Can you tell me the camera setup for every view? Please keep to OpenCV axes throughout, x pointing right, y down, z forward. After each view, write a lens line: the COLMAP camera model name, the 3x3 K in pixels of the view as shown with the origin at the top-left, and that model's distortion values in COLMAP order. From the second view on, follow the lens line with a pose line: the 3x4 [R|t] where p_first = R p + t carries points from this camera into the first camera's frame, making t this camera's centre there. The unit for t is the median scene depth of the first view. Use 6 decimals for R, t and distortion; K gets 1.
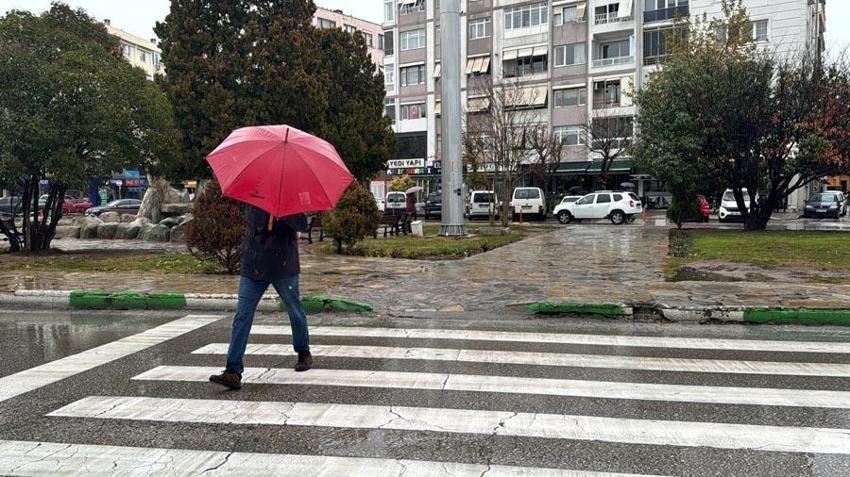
lens RADIAL K [[822.6, 0, 421.4], [0, 822.6, 241.2], [0, 0, 1]] dist [0.009375, 0.000000]
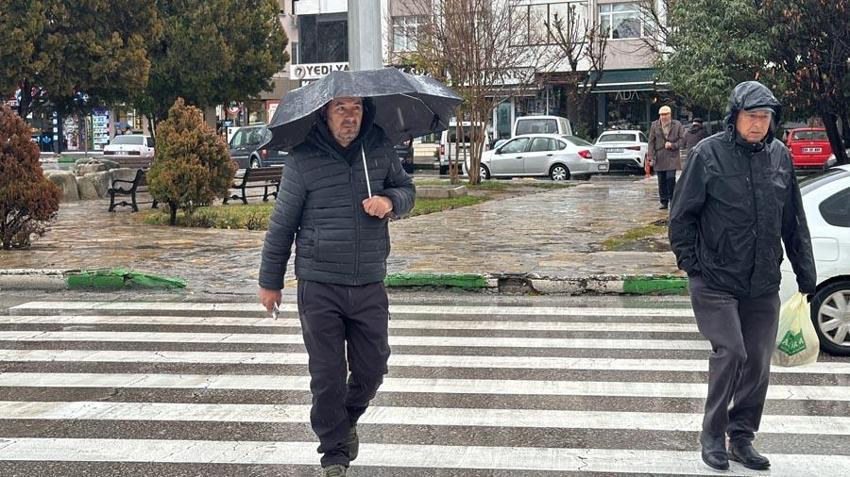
lens RADIAL K [[1522.2, 0, 427.5], [0, 1522.2, 235.8], [0, 0, 1]] dist [0.057416, 0.000000]
pose [[0.999244, -0.006827, 0.038285, 0.116156], [0.006259, 0.999869, 0.014941, 0.013354], [-0.038382, -0.014690, 0.999155, -0.475927]]
